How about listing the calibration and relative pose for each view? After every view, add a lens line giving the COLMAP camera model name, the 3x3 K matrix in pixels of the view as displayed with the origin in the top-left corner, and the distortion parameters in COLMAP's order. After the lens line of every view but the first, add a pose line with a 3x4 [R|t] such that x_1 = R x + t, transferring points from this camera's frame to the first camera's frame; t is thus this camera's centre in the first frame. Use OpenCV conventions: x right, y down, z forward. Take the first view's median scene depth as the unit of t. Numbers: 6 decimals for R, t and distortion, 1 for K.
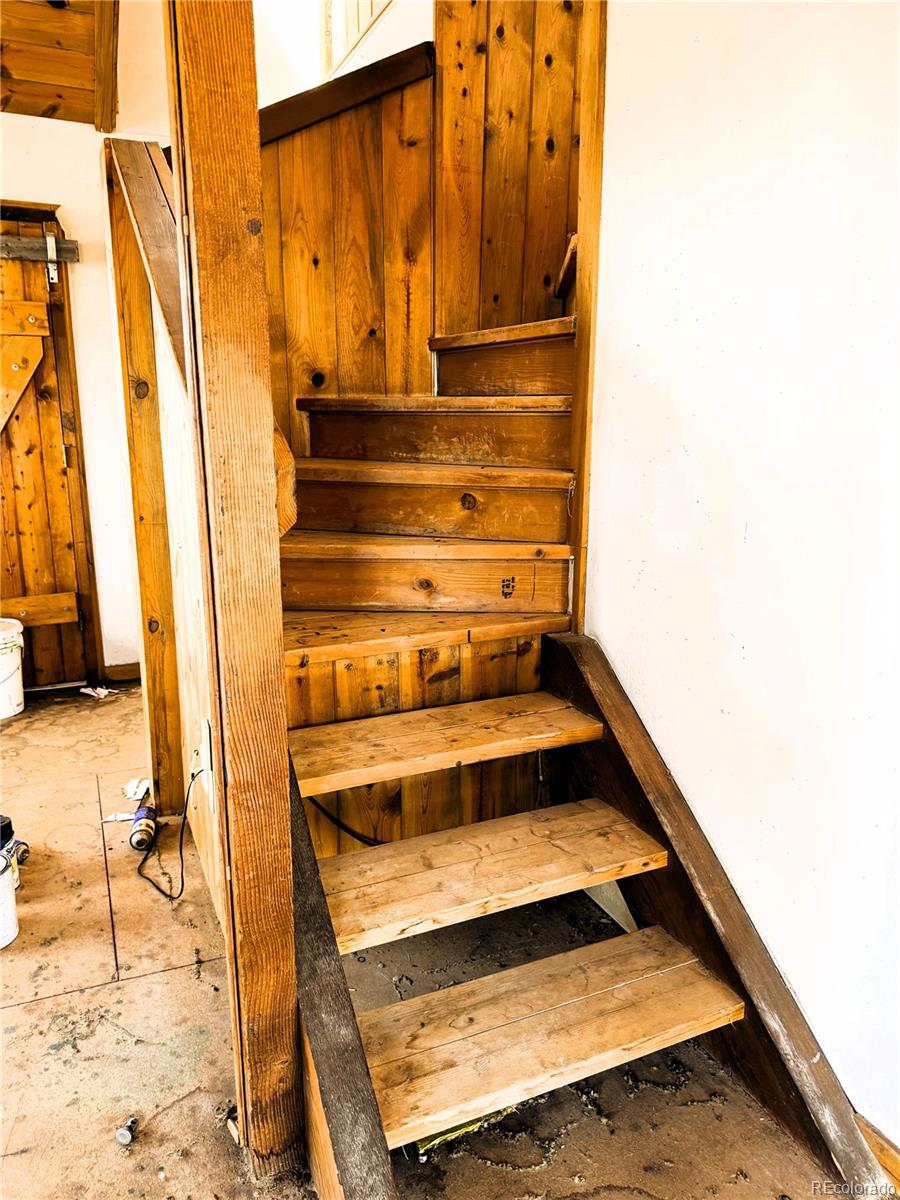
lens RADIAL K [[846.0, 0, 448.7], [0, 846.0, 581.3], [0, 0, 1]] dist [0.062734, -0.077282]
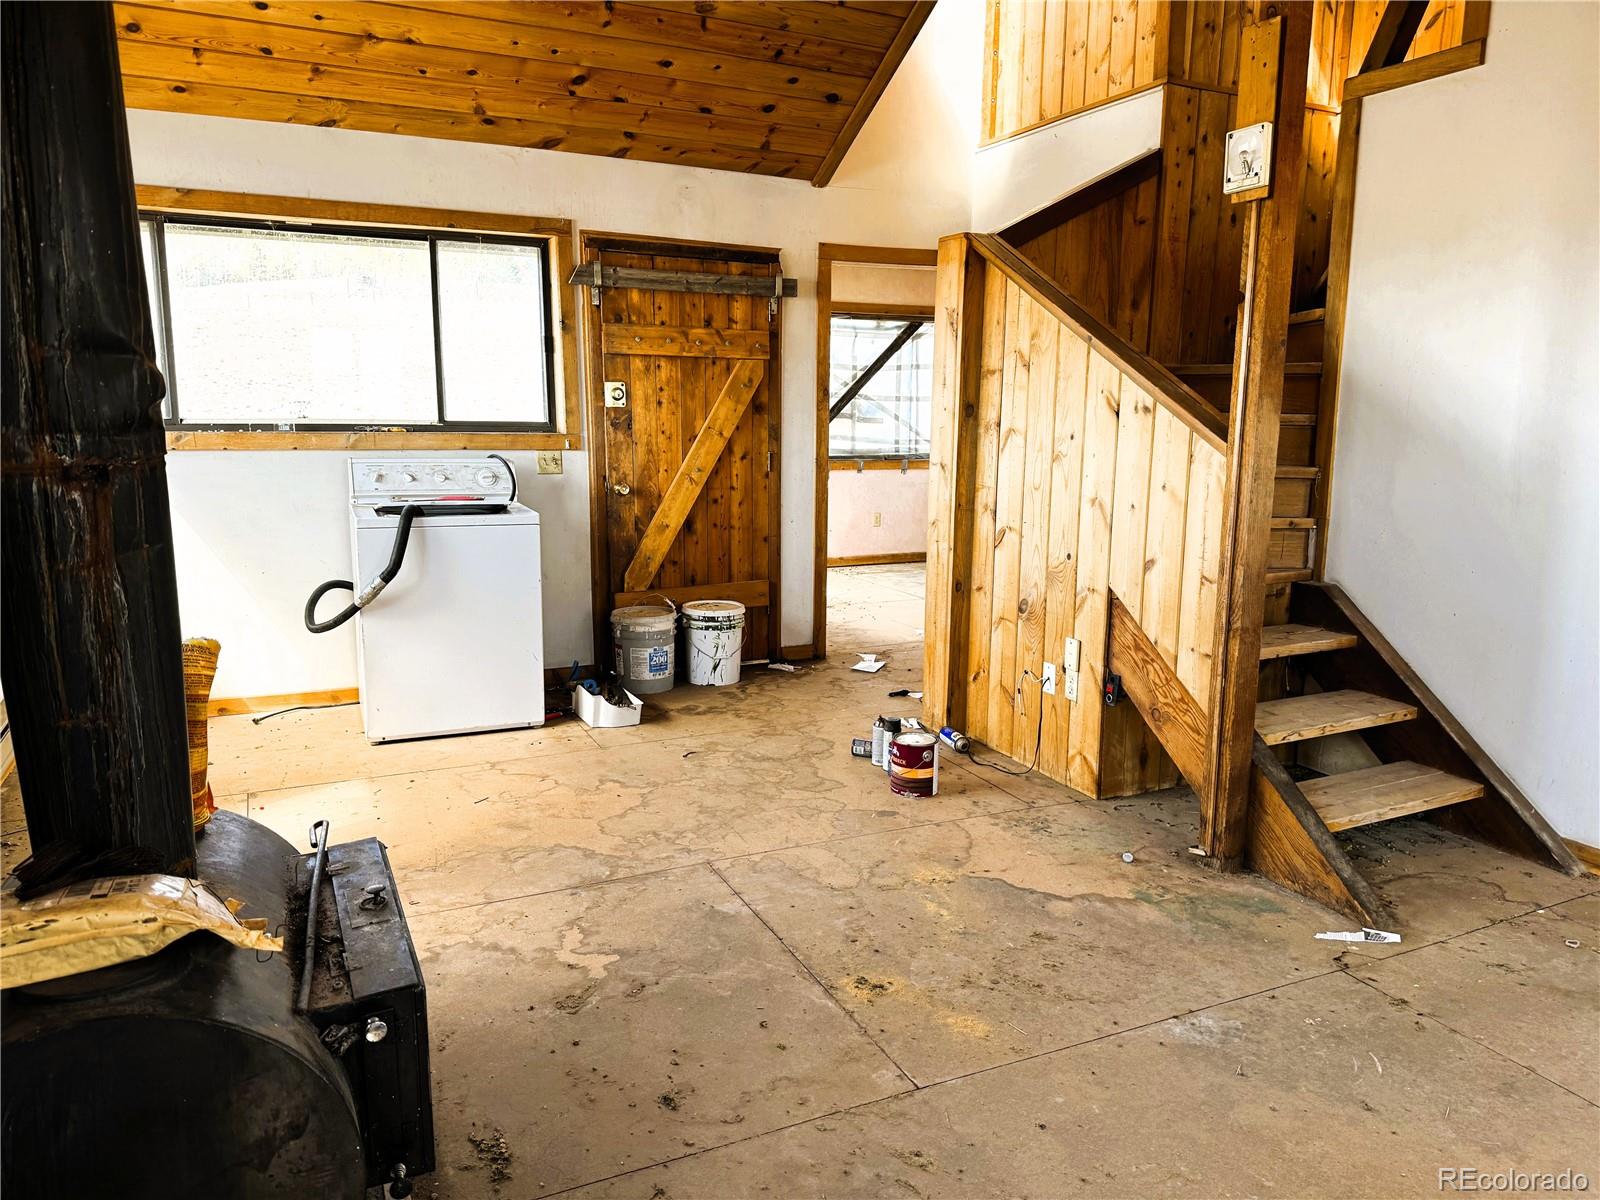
lens RADIAL K [[1128.1, 0, 785.5], [0, 1128.1, 582.0], [0, 0, 1]] dist [0.062734, -0.077282]
pose [[0.999683, -0.000216, 0.025188, -0.633831], [0.001349, 0.998986, -0.045001, 0.118812], [-0.025153, 0.045021, 0.998669, -0.709654]]
